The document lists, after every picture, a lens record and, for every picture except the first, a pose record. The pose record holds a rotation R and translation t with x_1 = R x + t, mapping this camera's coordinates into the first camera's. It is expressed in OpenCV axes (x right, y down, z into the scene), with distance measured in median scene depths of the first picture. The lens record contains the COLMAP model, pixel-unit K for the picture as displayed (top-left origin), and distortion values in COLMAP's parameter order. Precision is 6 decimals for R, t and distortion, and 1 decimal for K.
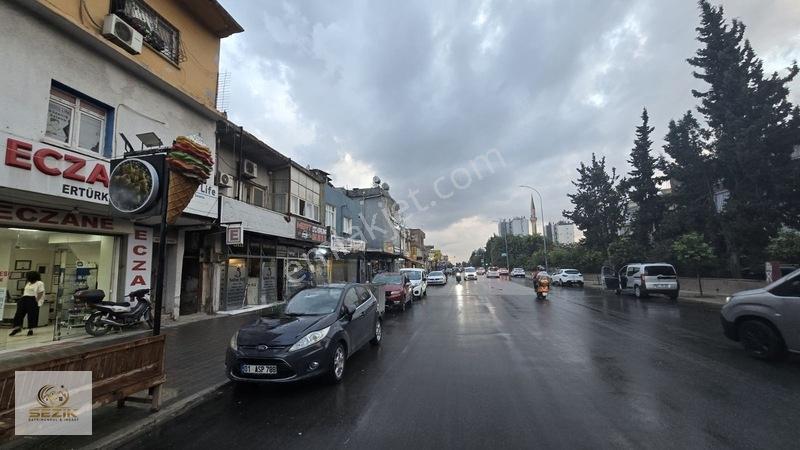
lens RADIAL K [[327.5, 0, 396.0], [0, 327.5, 231.4], [0, 0, 1]] dist [-0.001040, 0.001258]
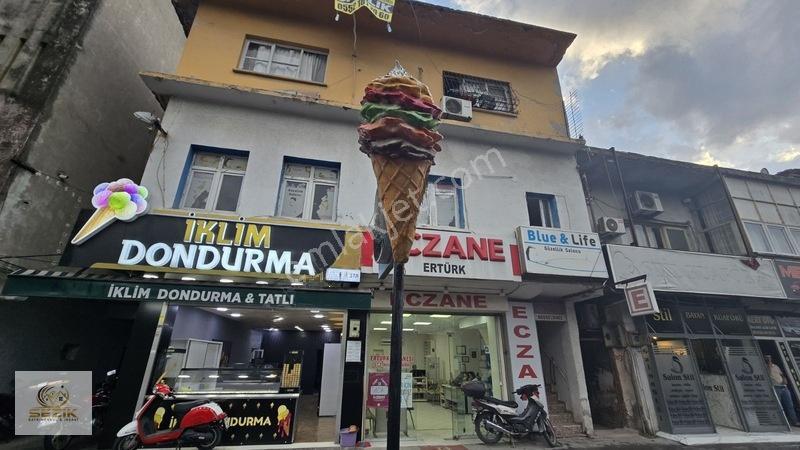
lens RADIAL K [[327.5, 0, 401.9], [0, 327.5, 231.6], [0, 0, 1]] dist [-0.001040, 0.001258]
pose [[0.400627, -0.308510, -0.862739, -0.112115], [0.088905, 0.950254, -0.298520, 0.035481], [0.911918, 0.042893, 0.408126, 0.356309]]
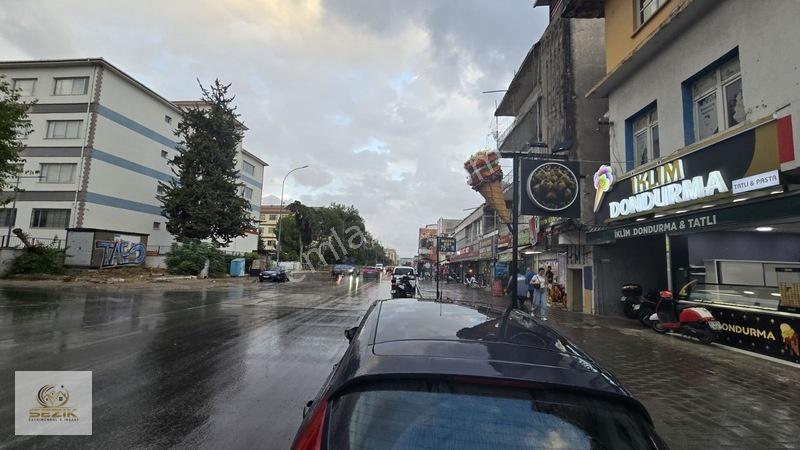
lens RADIAL K [[327.5, 0, 399.9], [0, 327.5, 231.4], [0, 0, 1]] dist [-0.001040, 0.001258]
pose [[-0.980003, -0.037708, -0.195380, -0.052891], [0.005816, 0.976033, -0.217543, 0.107027], [0.198900, -0.214329, -0.956296, 0.877019]]
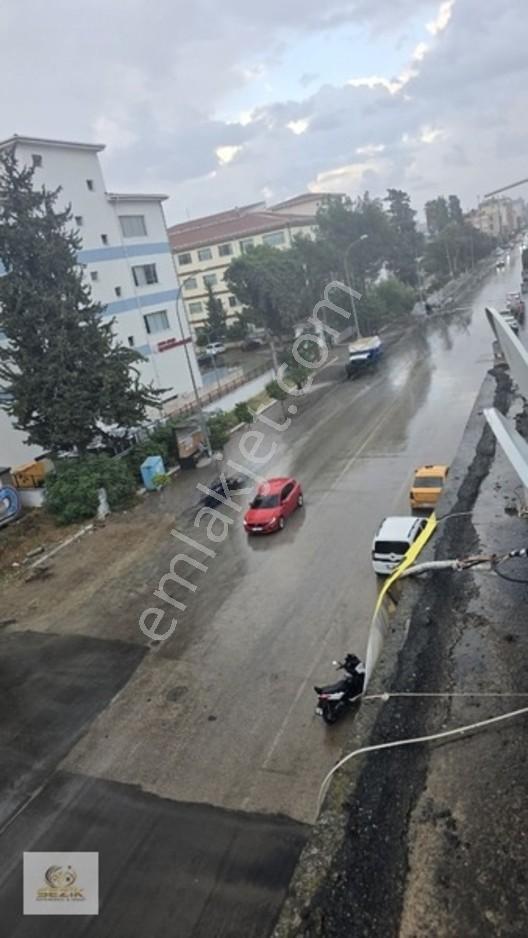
lens RADIAL K [[628.7, 0, 277.9], [0, 628.7, 460.7], [0, 0, 1]] dist [0.067158, -0.055624]
pose [[-0.966631, 0.139505, 0.214854, -0.656262], [0.180093, 0.966540, 0.182667, -0.893868], [-0.182182, 0.215265, -0.959412, 0.806890]]
